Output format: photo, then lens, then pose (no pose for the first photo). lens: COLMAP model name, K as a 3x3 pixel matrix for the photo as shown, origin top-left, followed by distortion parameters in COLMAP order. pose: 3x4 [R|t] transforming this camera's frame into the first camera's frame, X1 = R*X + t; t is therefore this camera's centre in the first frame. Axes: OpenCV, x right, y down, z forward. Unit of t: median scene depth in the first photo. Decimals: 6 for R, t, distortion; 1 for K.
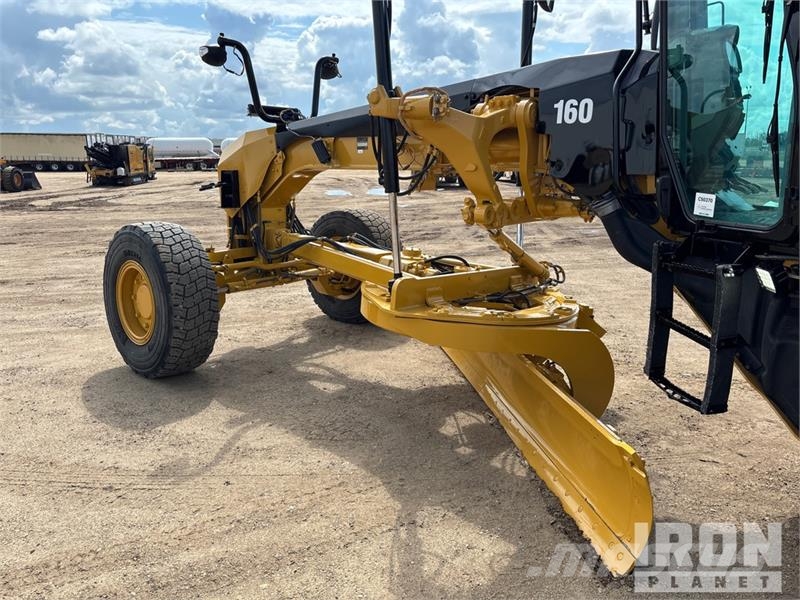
lens RADIAL K [[596.9, 0, 400.0], [0, 596.9, 300.0], [0, 0, 1]] dist [0.018476, -0.006024]
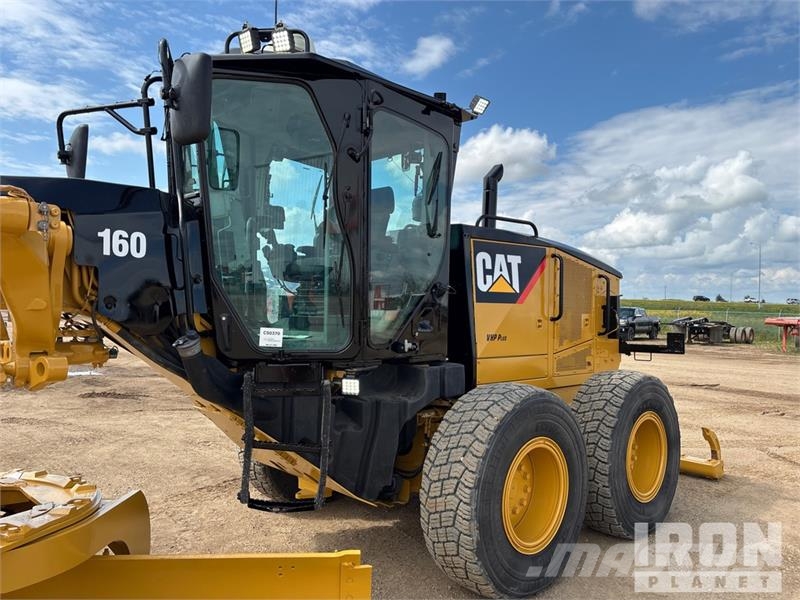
lens RADIAL K [[596.9, 0, 400.0], [0, 596.9, 300.0], [0, 0, 1]] dist [0.018476, -0.006024]
pose [[0.115485, 0.004387, 0.993300, -0.399972], [0.202052, 0.978980, -0.027815, -0.091752], [-0.972542, 0.203911, 0.112171, 0.379449]]
